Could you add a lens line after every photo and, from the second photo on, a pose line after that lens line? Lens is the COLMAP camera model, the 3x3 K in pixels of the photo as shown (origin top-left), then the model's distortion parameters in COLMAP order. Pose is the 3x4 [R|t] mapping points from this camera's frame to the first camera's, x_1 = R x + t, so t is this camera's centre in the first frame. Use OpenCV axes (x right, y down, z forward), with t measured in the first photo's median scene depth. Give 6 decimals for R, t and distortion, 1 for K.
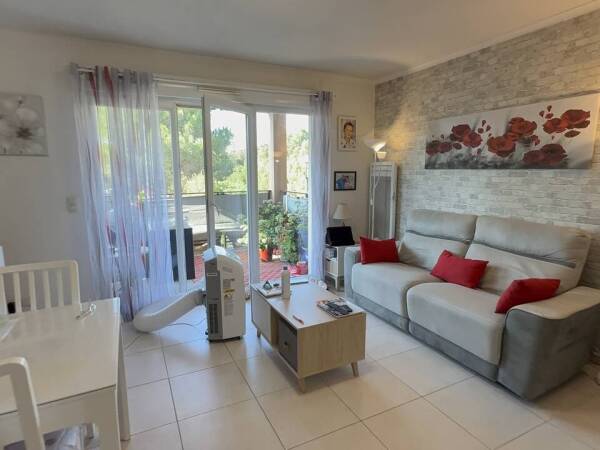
lens RADIAL K [[347.4, 0, 299.2], [0, 347.4, 225.2], [0, 0, 1]] dist [-0.015243, 0.020819]
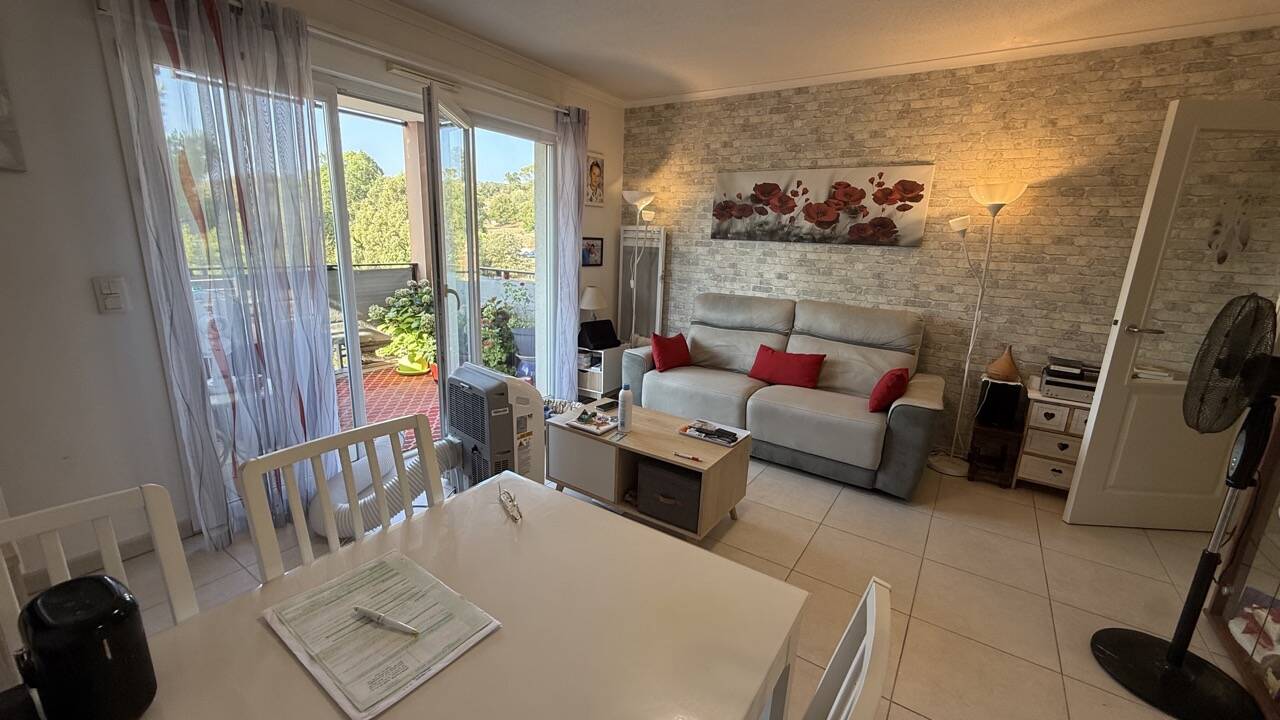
lens RADIAL K [[508.2, 0, 634.5], [0, 508.2, 361.9], [0, 0, 1]] dist [-0.002848, 0.000318]
pose [[0.871347, -0.079879, 0.484121, -0.412778], [0.035449, 0.994330, 0.100259, -0.017270], [-0.489384, -0.070199, 0.869238, 0.137087]]
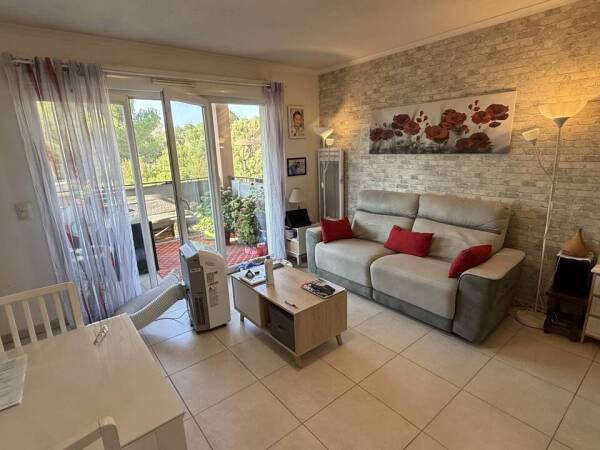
lens RADIAL K [[317.4, 0, 296.9], [0, 317.4, 225.7], [0, 0, 1]] dist [0.000682, -0.001834]
pose [[0.976314, -0.085847, 0.198597, -0.118111], [0.068910, 0.993492, 0.090689, -0.049083], [-0.205090, -0.074856, 0.975876, 0.024798]]
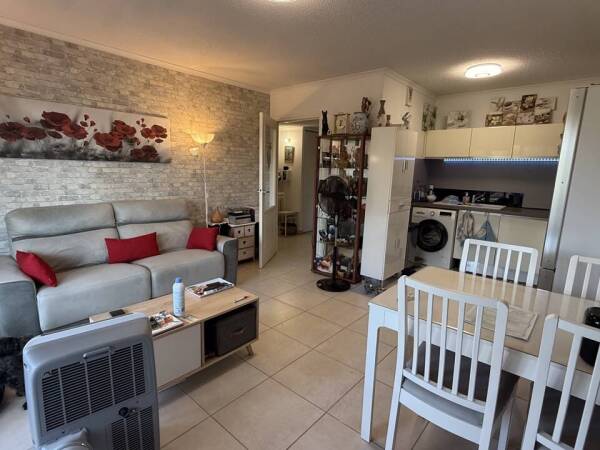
lens RADIAL K [[317.4, 0, 299.3], [0, 317.4, 226.2], [0, 0, 1]] dist [0.000682, -0.001834]
pose [[-0.387221, -0.171925, 0.905816, -0.691590], [0.118921, 0.964940, 0.233983, -0.123928], [-0.914285, 0.198323, -0.353200, 0.829527]]
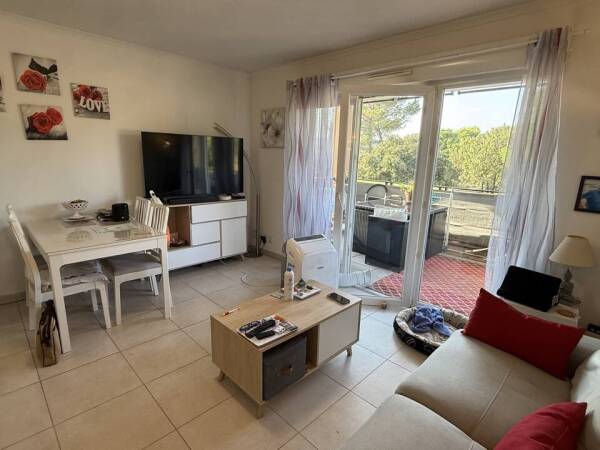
lens RADIAL K [[317.4, 0, 298.3], [0, 317.4, 225.5], [0, 0, 1]] dist [0.000682, -0.001834]
pose [[0.317528, 0.222411, -0.921797, 0.615911], [-0.181580, 0.968376, 0.171102, -0.119210], [0.930701, 0.113050, 0.347872, 0.605607]]
